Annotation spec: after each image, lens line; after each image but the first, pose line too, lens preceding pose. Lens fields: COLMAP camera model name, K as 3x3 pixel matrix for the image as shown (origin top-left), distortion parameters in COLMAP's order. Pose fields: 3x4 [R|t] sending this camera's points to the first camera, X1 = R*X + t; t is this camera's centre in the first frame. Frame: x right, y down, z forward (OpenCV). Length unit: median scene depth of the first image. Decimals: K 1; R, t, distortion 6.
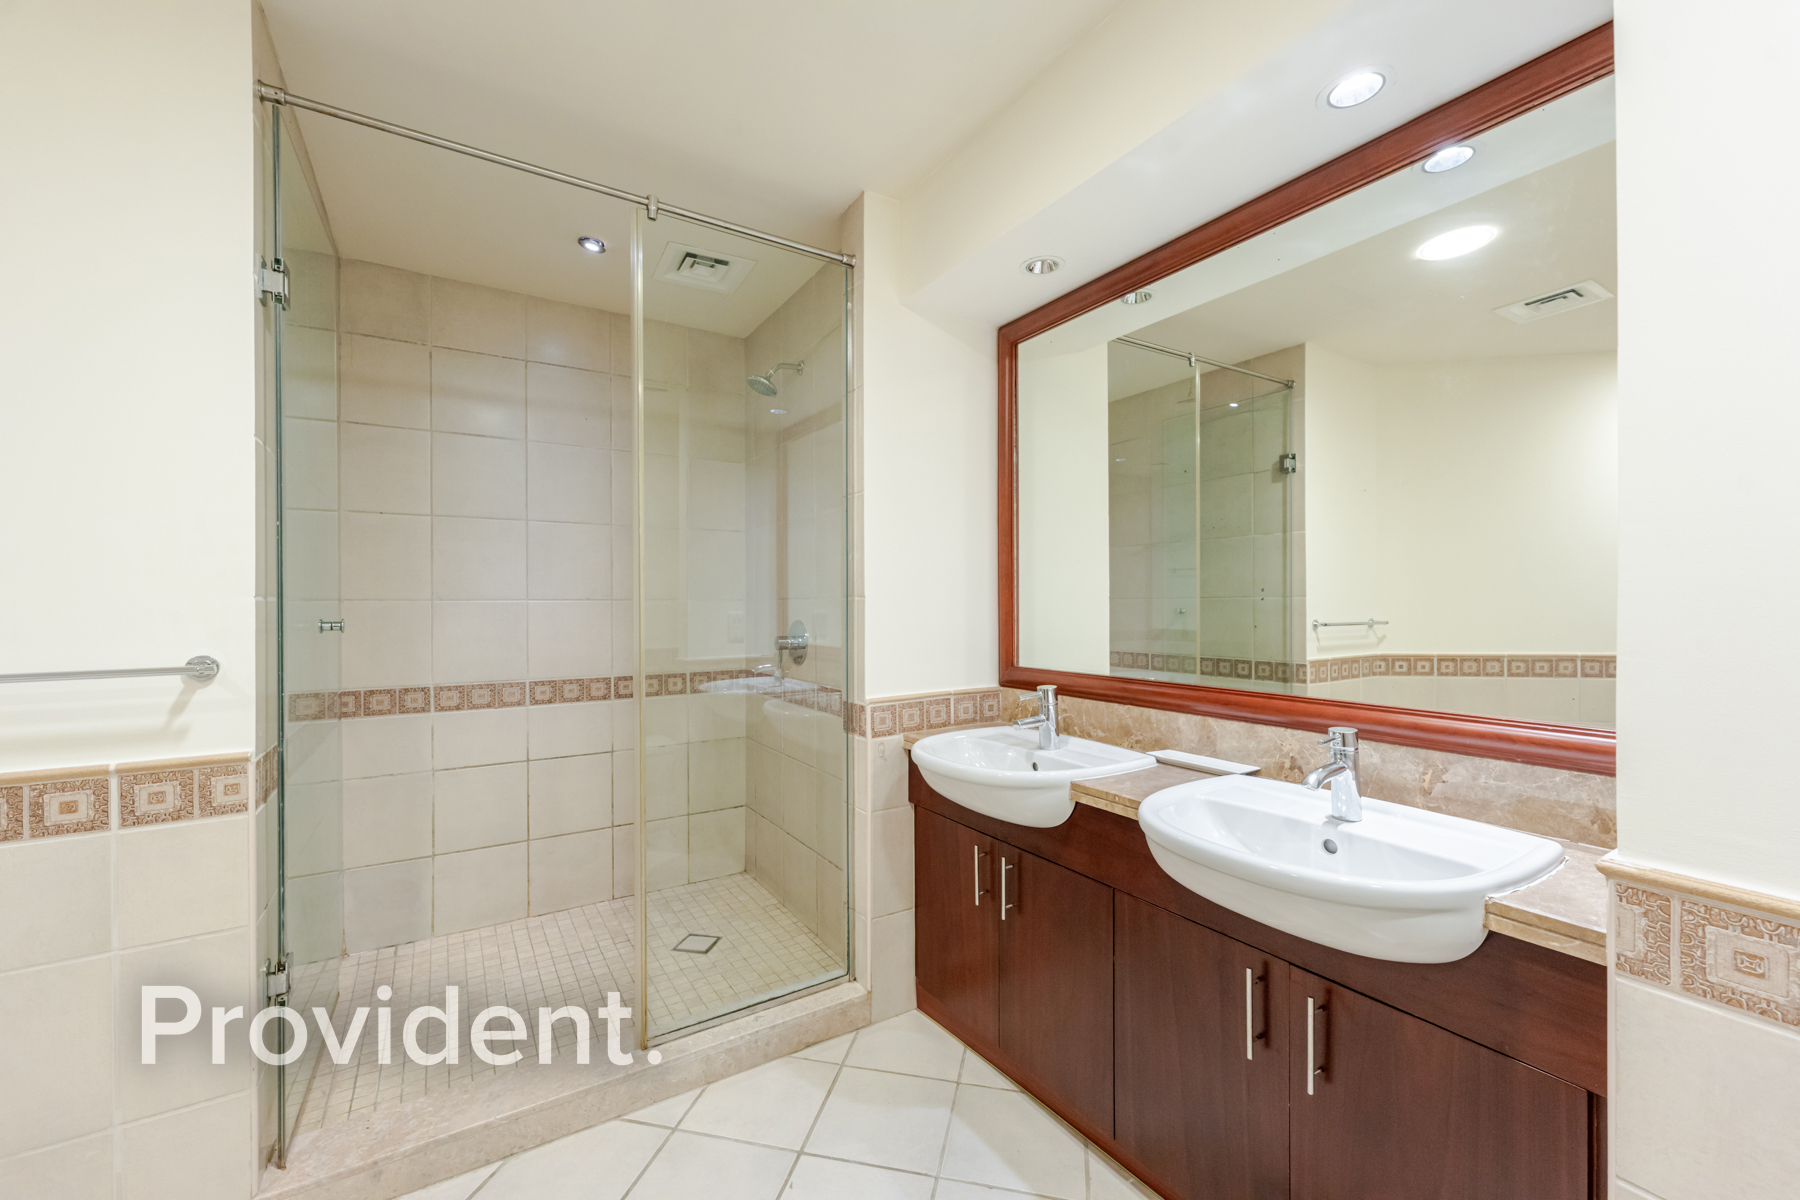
lens RADIAL K [[717.4, 0, 900.0], [0, 717.4, 600.0], [0, 0, 1]] dist [-0.001406, -0.000056]
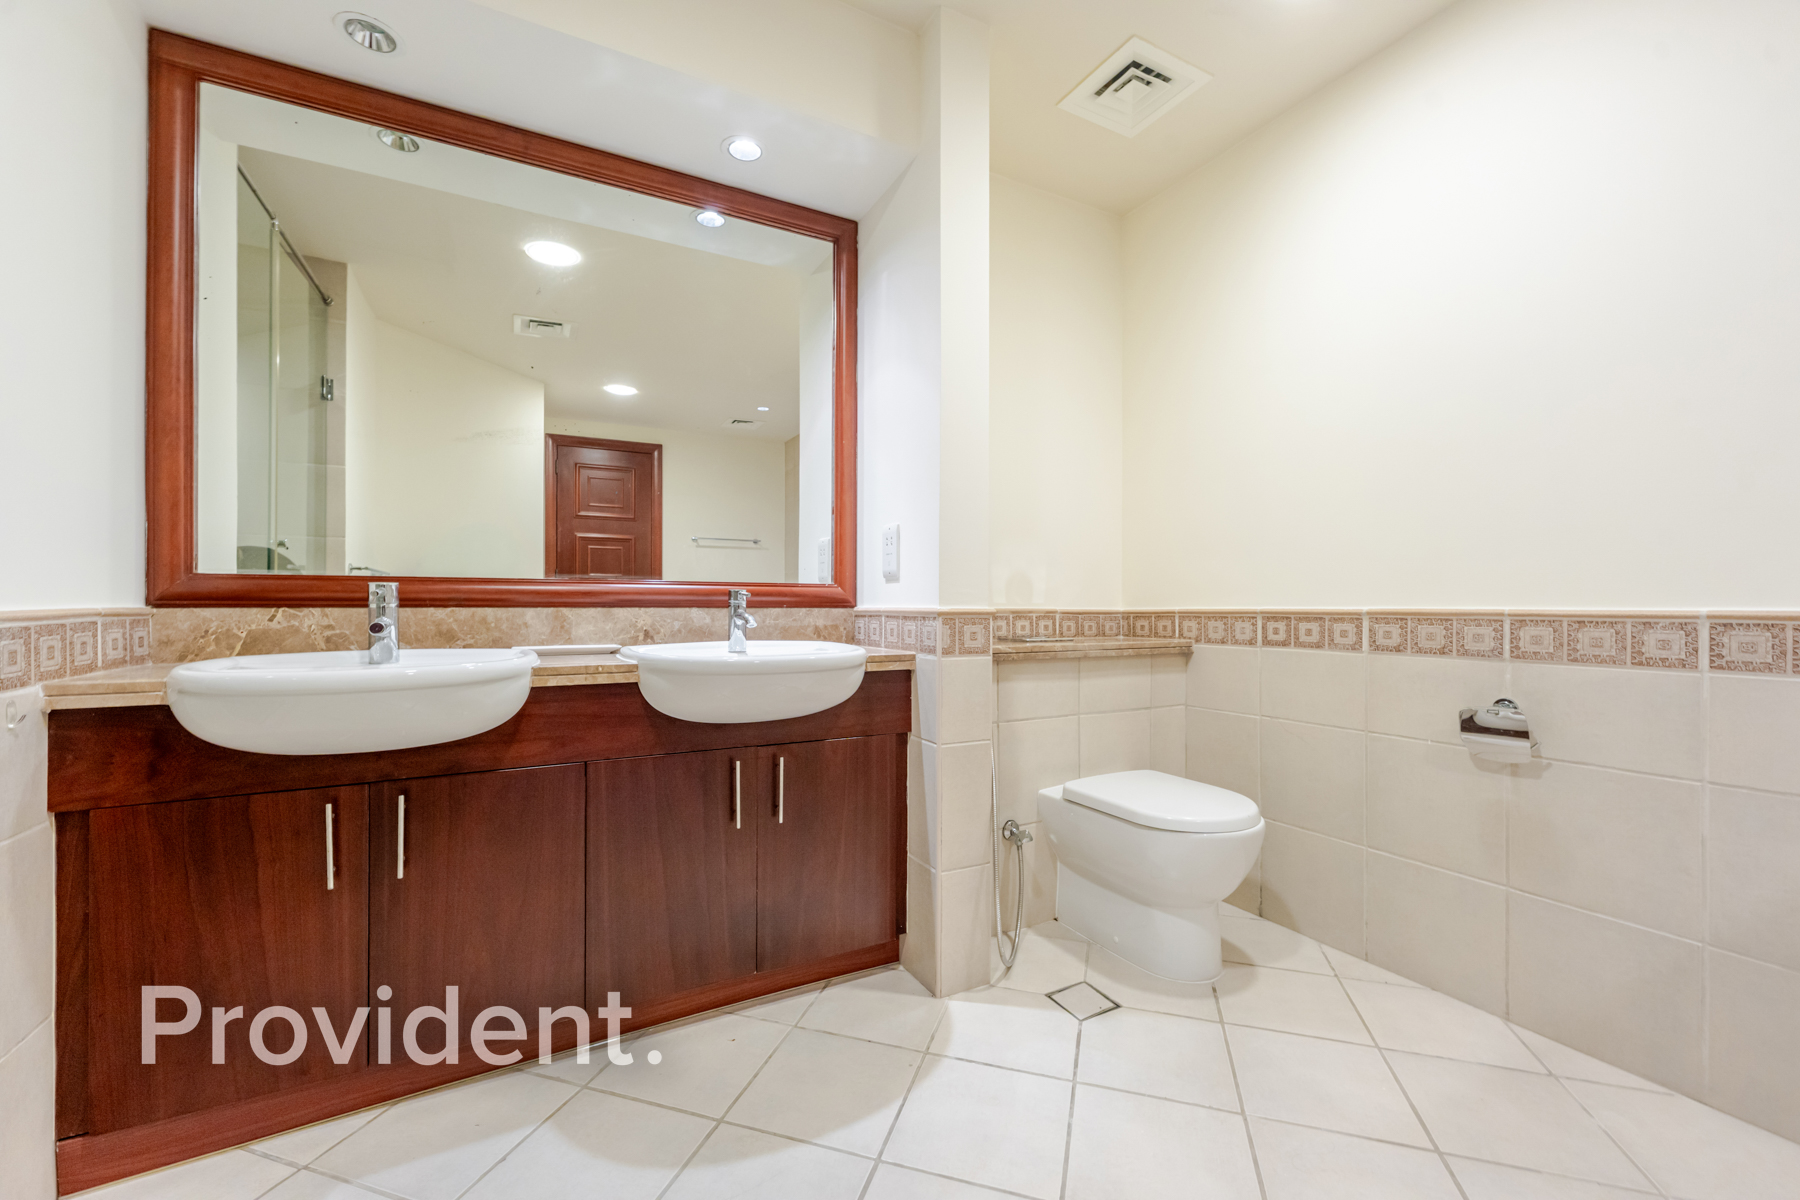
lens RADIAL K [[717.4, 0, 900.0], [0, 717.4, 600.0], [0, 0, 1]] dist [-0.001406, -0.000056]
pose [[0.075145, 0.010949, 0.997112, -0.564033], [-0.004782, 0.999932, -0.010620, 0.155304], [-0.997161, -0.003971, 0.075193, 0.411320]]
